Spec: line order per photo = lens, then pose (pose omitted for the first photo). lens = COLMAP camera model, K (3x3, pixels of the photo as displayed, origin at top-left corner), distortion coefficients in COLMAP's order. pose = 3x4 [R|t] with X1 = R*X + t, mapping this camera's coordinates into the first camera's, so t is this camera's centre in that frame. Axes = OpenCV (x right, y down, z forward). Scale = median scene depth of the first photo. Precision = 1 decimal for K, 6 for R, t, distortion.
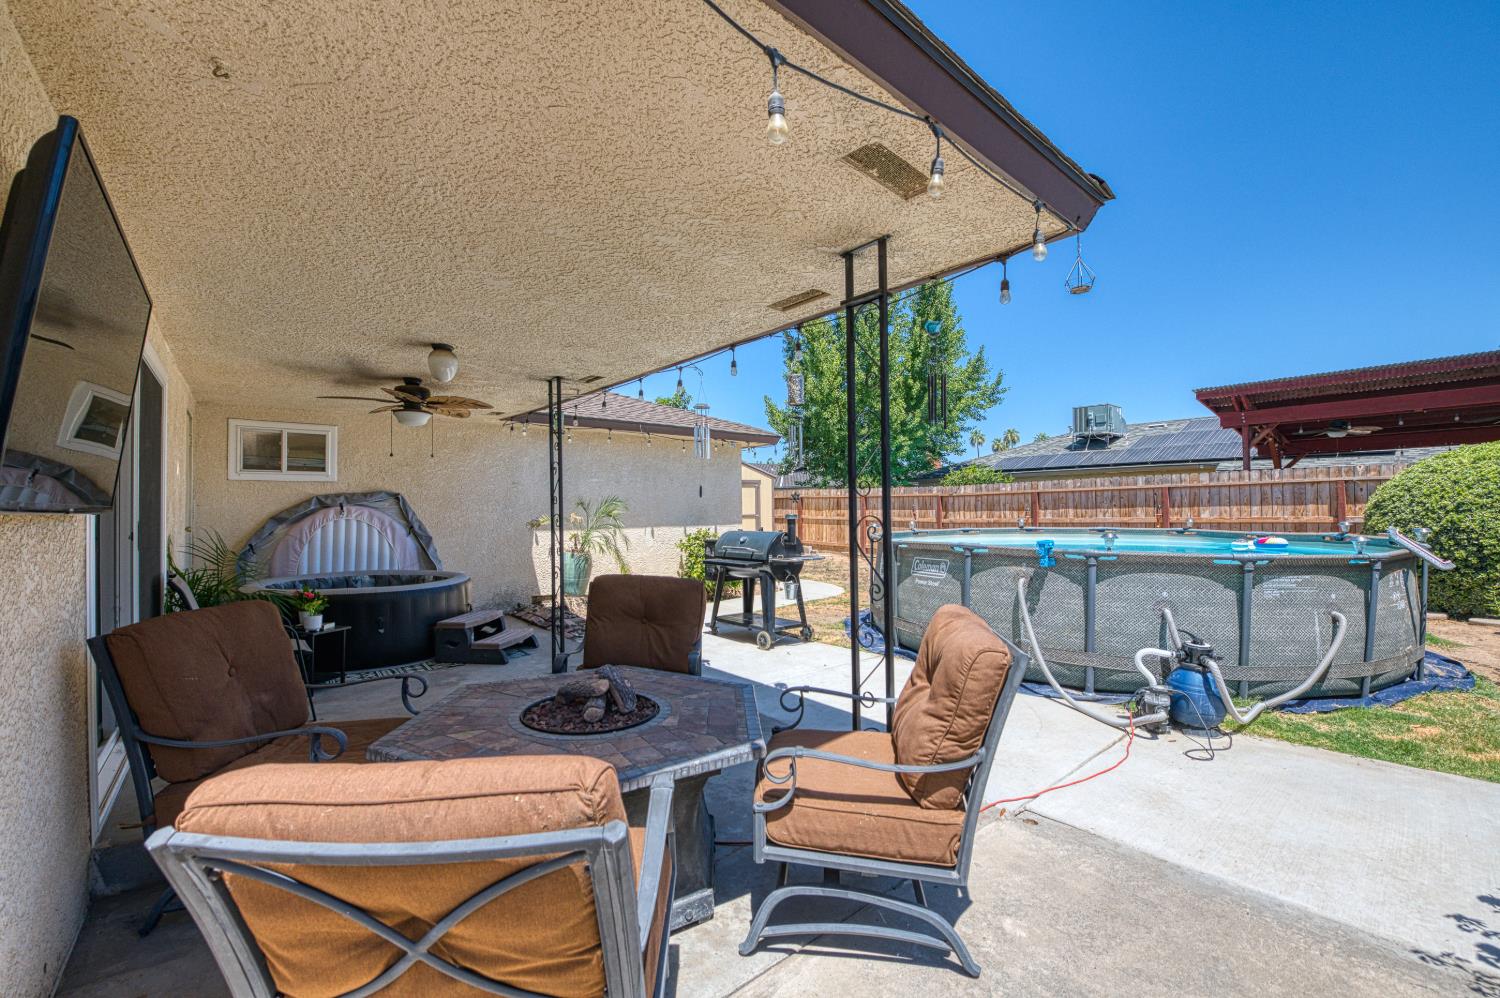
lens RADIAL K [[607.5, 0, 752.0], [0, 607.5, 503.9], [0, 0, 1]] dist [-0.016380, -0.001424]
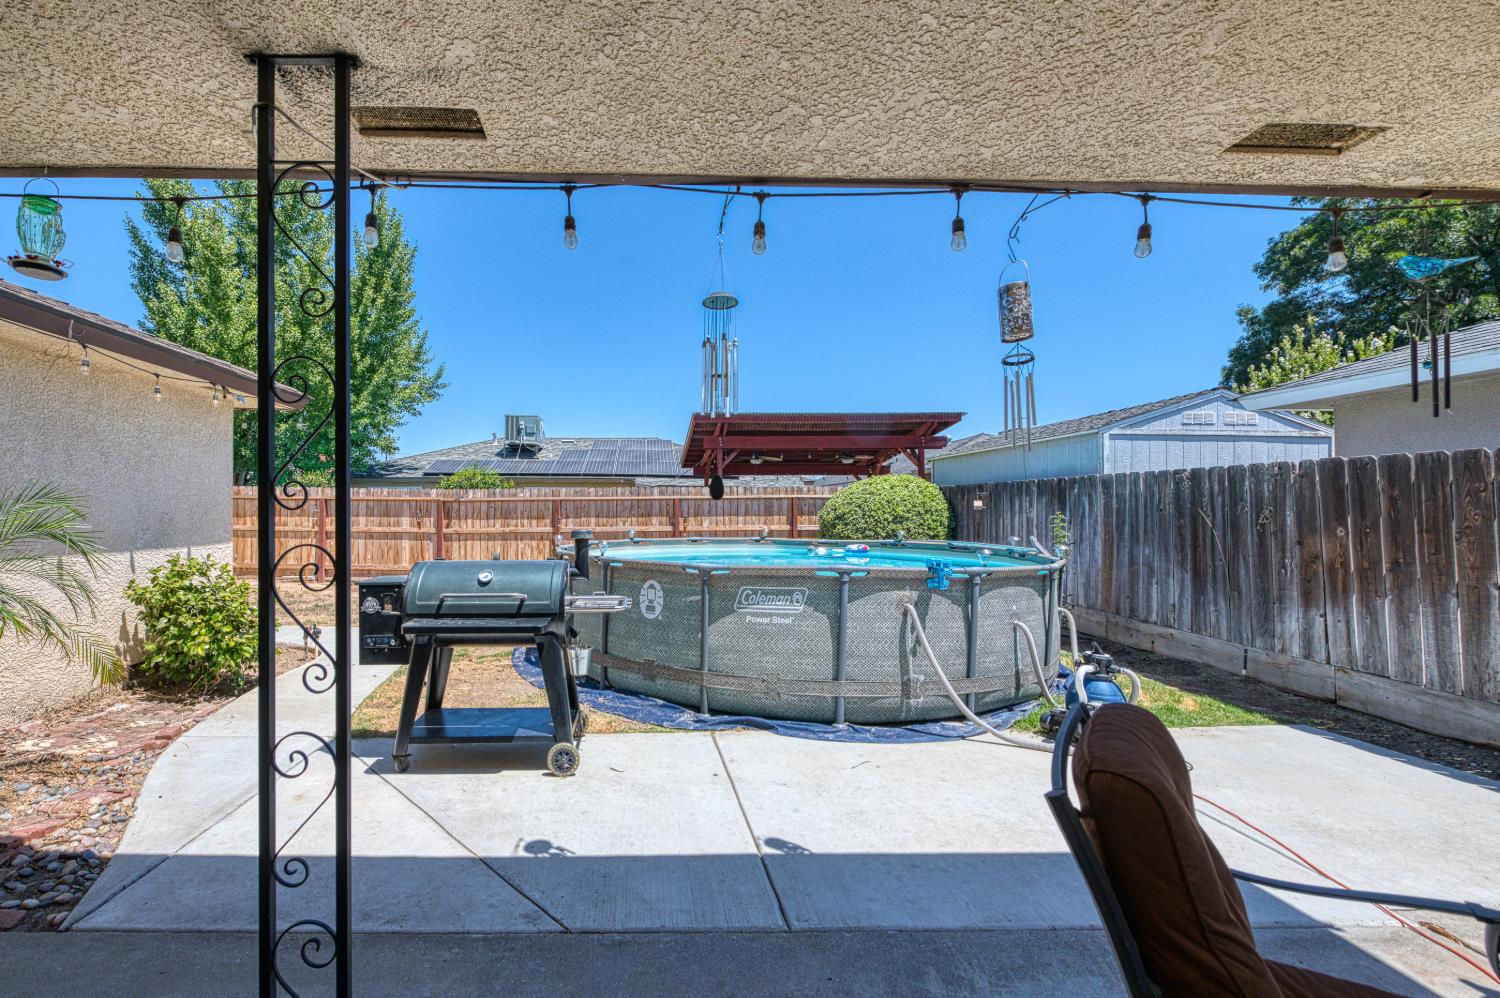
lens RADIAL K [[625.4, 0, 700.6], [0, 625.4, 510.6], [0, 0, 1]] dist [-0.004058, -0.000610]
pose [[0.631180, 0.013712, 0.775515, -0.143527], [-0.014483, 0.999878, -0.005892, 0.000073], [-0.775501, -0.007513, 0.631301, 0.226514]]
